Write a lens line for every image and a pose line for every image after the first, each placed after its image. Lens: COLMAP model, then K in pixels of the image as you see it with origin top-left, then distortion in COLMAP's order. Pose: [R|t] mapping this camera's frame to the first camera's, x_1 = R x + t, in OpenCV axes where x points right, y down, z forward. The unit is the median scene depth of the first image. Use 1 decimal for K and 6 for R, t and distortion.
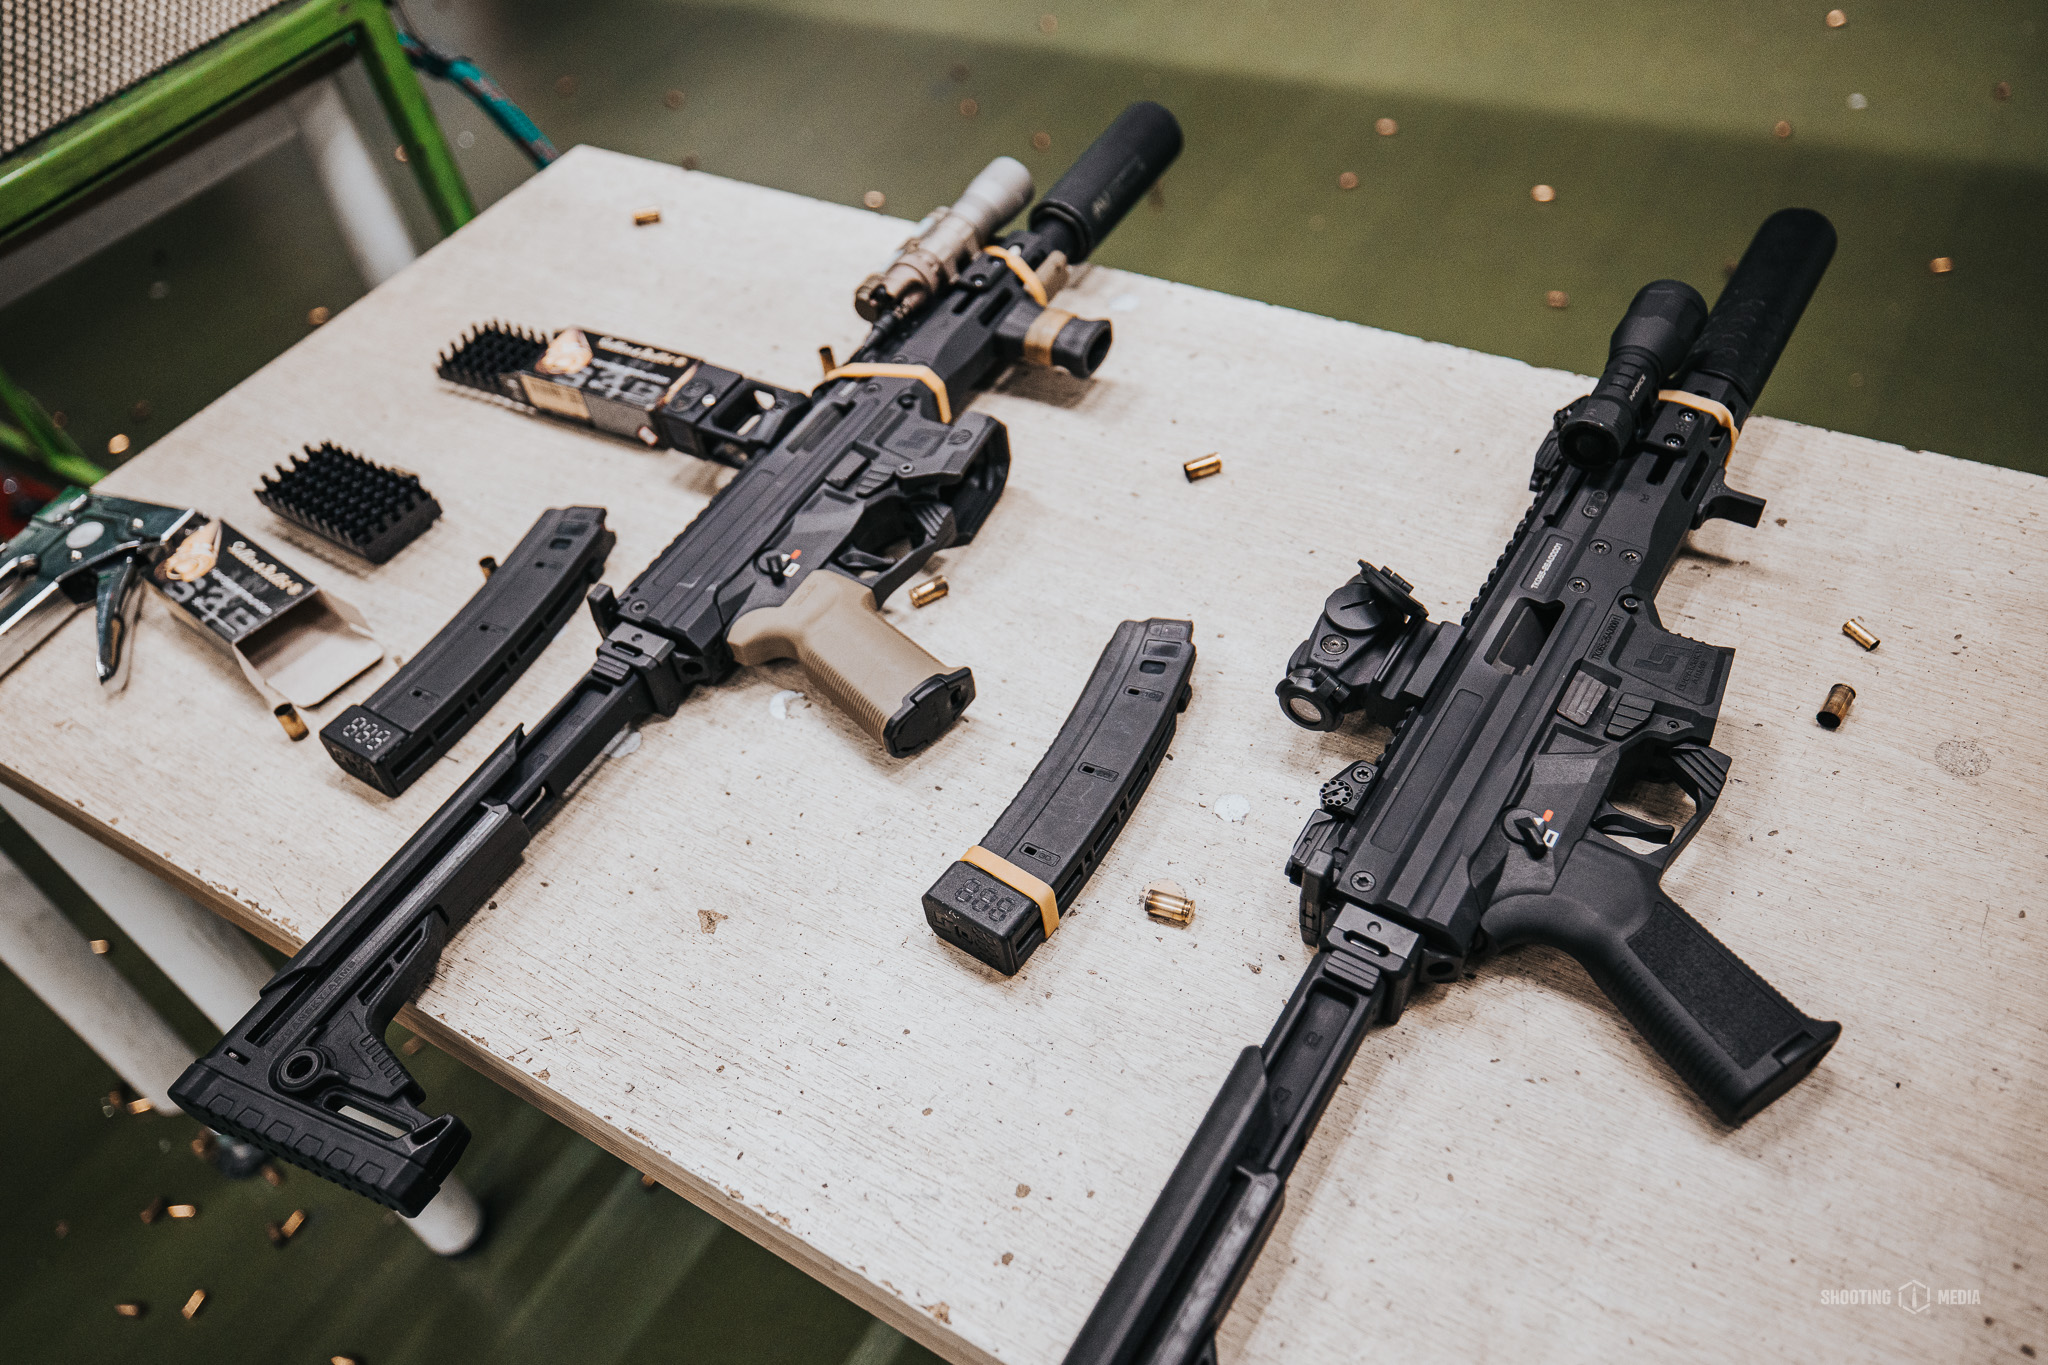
lens RADIAL K [[1727.9, 0, 1041.0], [0, 1727.9, 649.7], [0, 0, 1]] dist [0.077188, 0.004889]
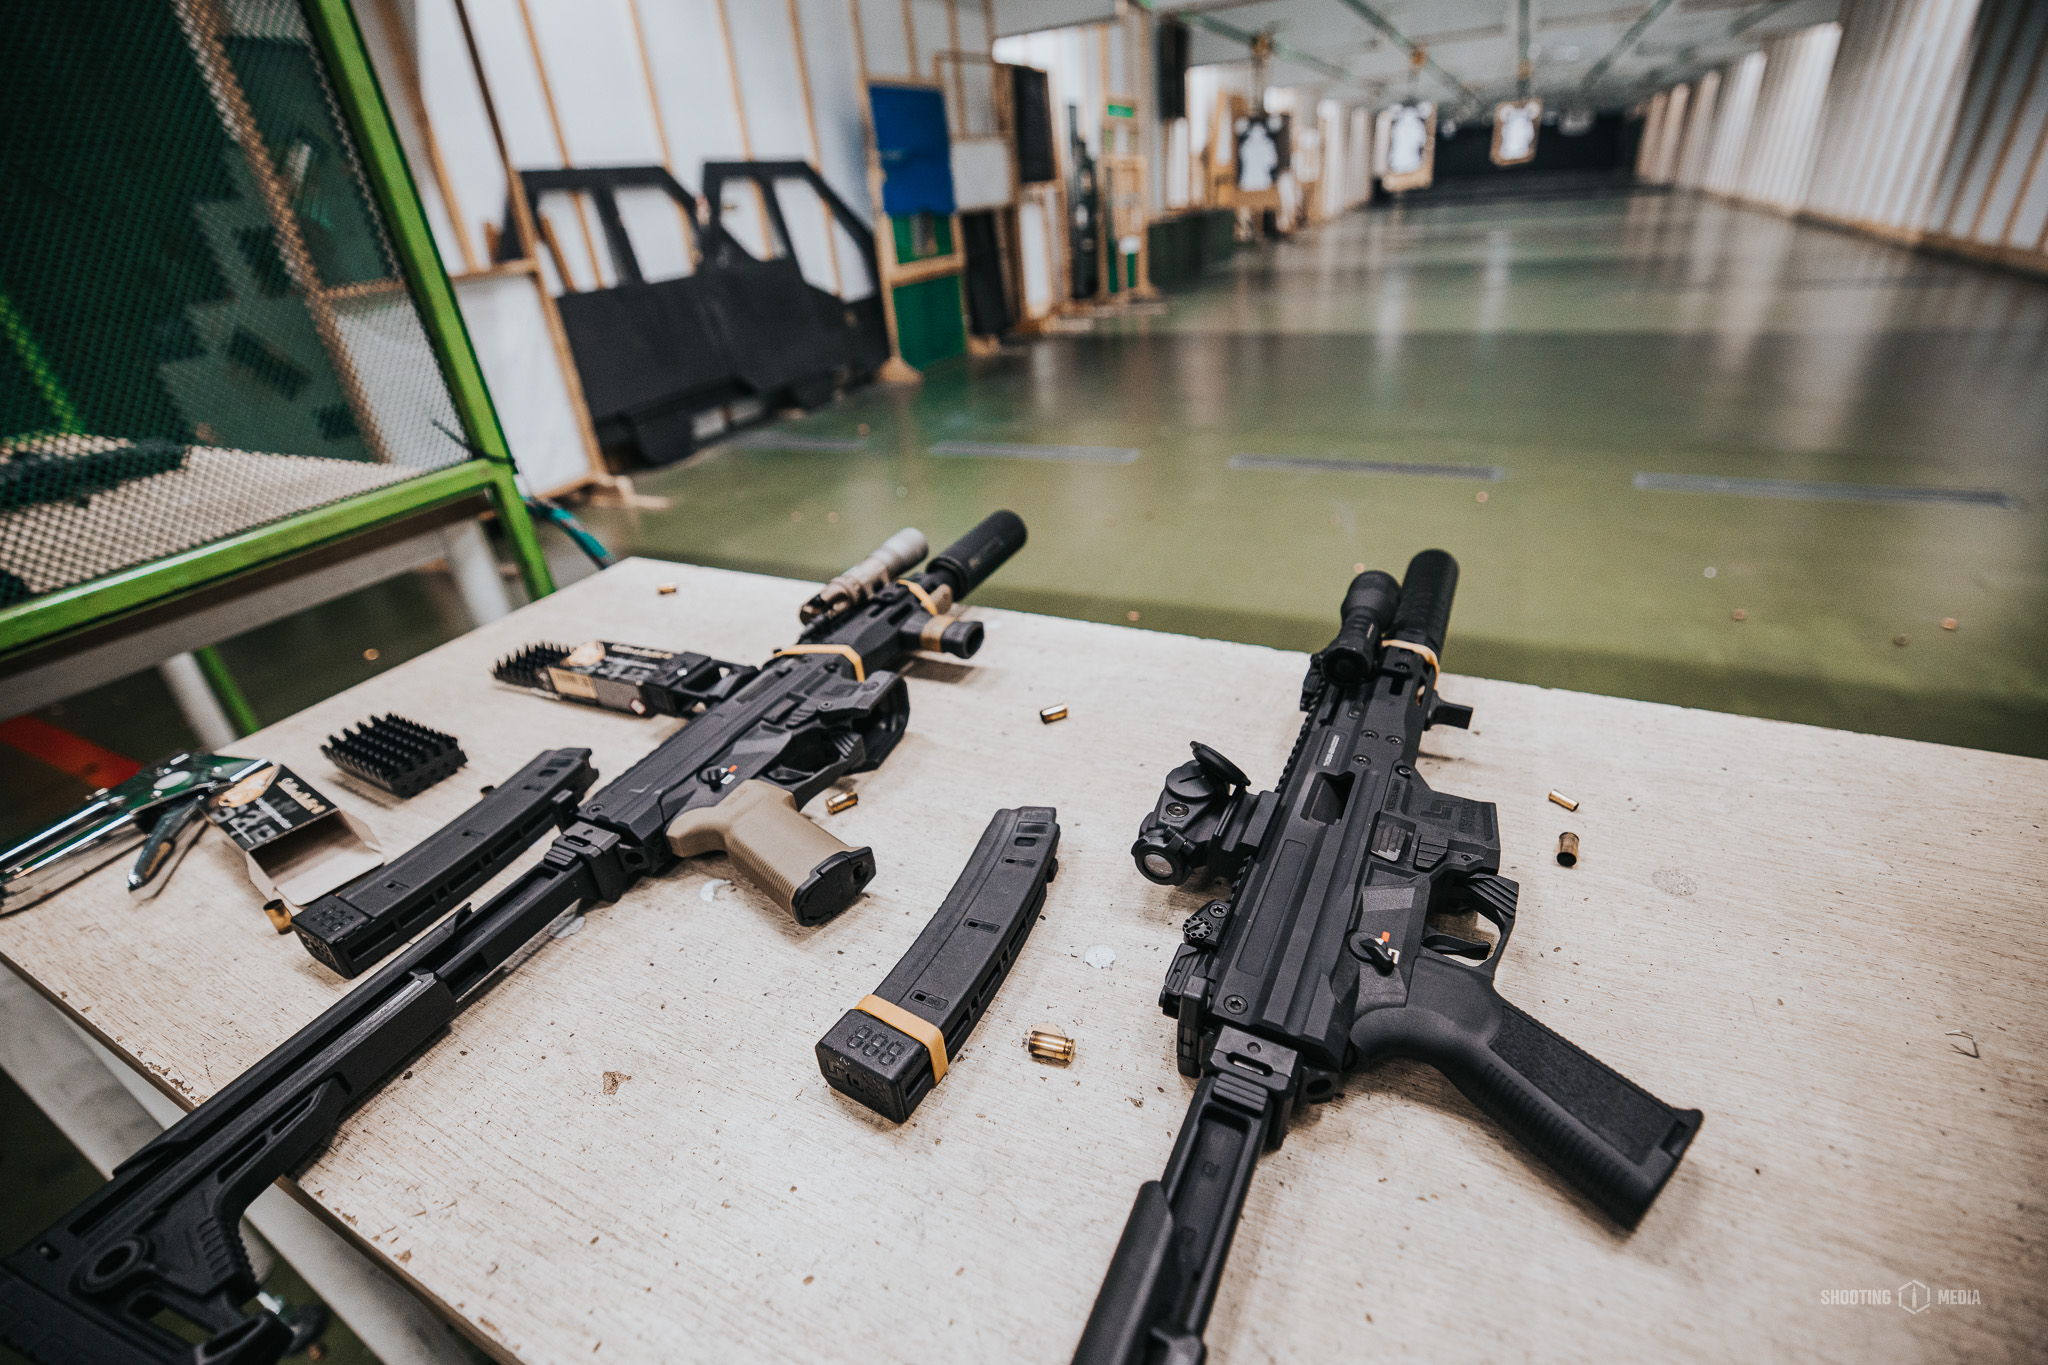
lens RADIAL K [[926.7, 0, 1035.2], [0, 926.7, 673.1], [0, 0, 1]] dist [-0.027638, 0.008048]
pose [[0.994736, -0.005879, 0.102300, 0.007033], [0.035380, 0.956659, -0.289052, 0.091764], [-0.096167, 0.291150, 0.951832, 0.388999]]
